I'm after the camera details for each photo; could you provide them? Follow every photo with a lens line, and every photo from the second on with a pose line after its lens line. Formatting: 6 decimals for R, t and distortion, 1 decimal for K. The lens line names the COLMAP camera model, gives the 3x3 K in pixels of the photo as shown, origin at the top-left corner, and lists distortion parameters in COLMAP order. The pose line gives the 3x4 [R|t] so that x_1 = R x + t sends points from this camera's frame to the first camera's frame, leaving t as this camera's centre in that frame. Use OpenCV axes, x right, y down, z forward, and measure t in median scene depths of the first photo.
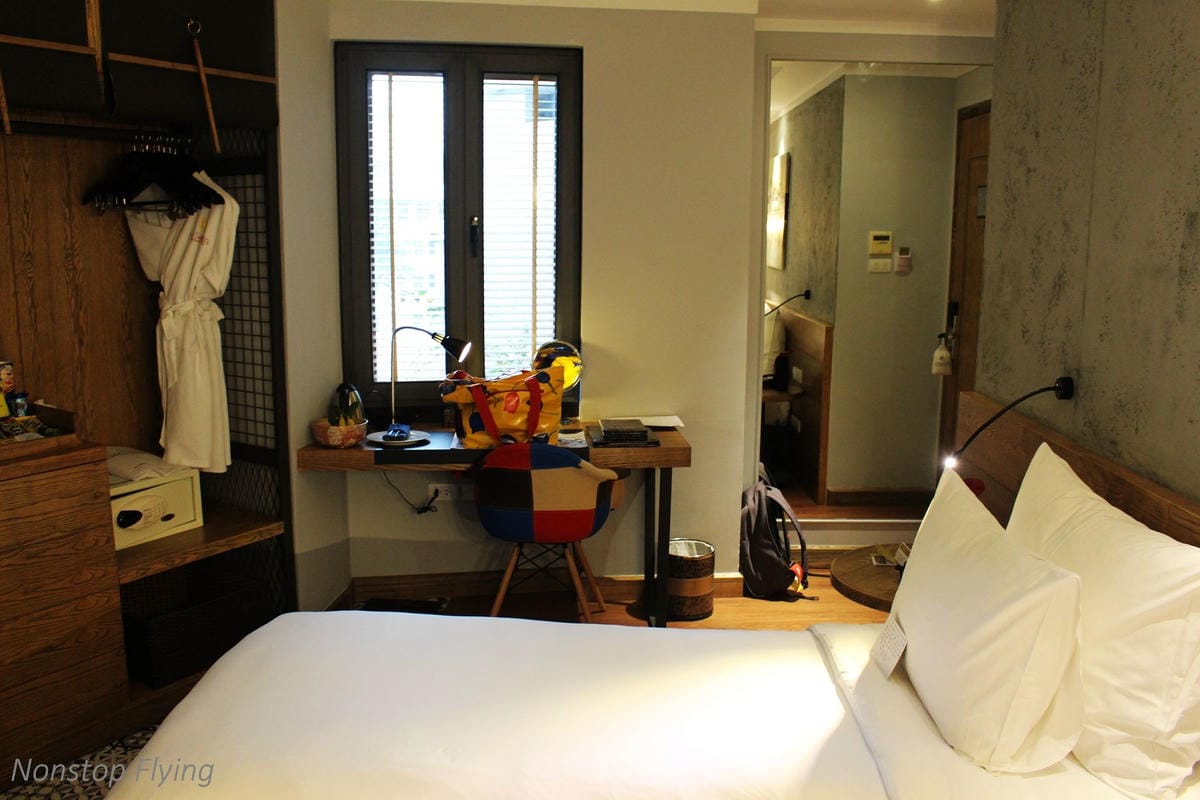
lens RADIAL K [[982.8, 0, 600.0], [0, 982.8, 400.0], [0, 0, 1]] dist [-0.158903, 0.122679]
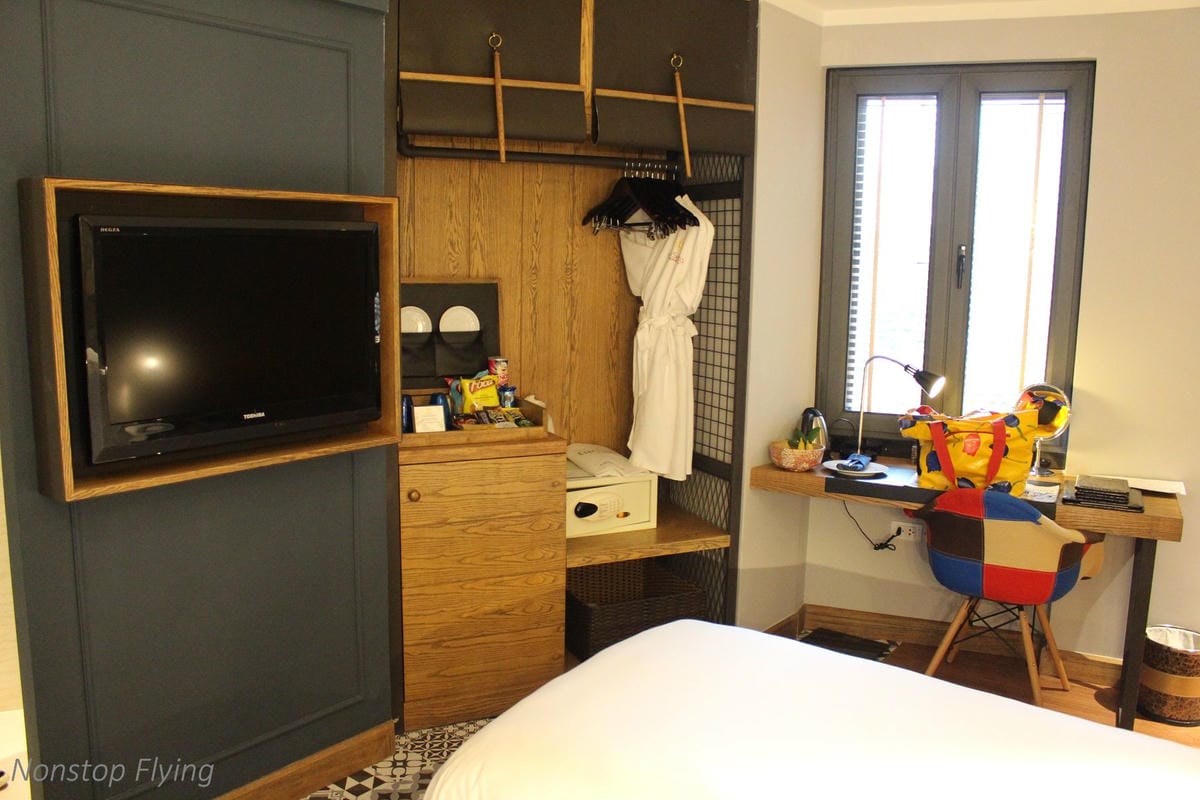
lens RADIAL K [[982.8, 0, 600.0], [0, 982.8, 400.0], [0, 0, 1]] dist [-0.158903, 0.122679]
pose [[0.842321, 0.086229, -0.532034, 0.095366], [-0.103903, 0.994582, -0.003303, 0.000602], [0.528866, 0.058062, 0.846717, 0.039337]]
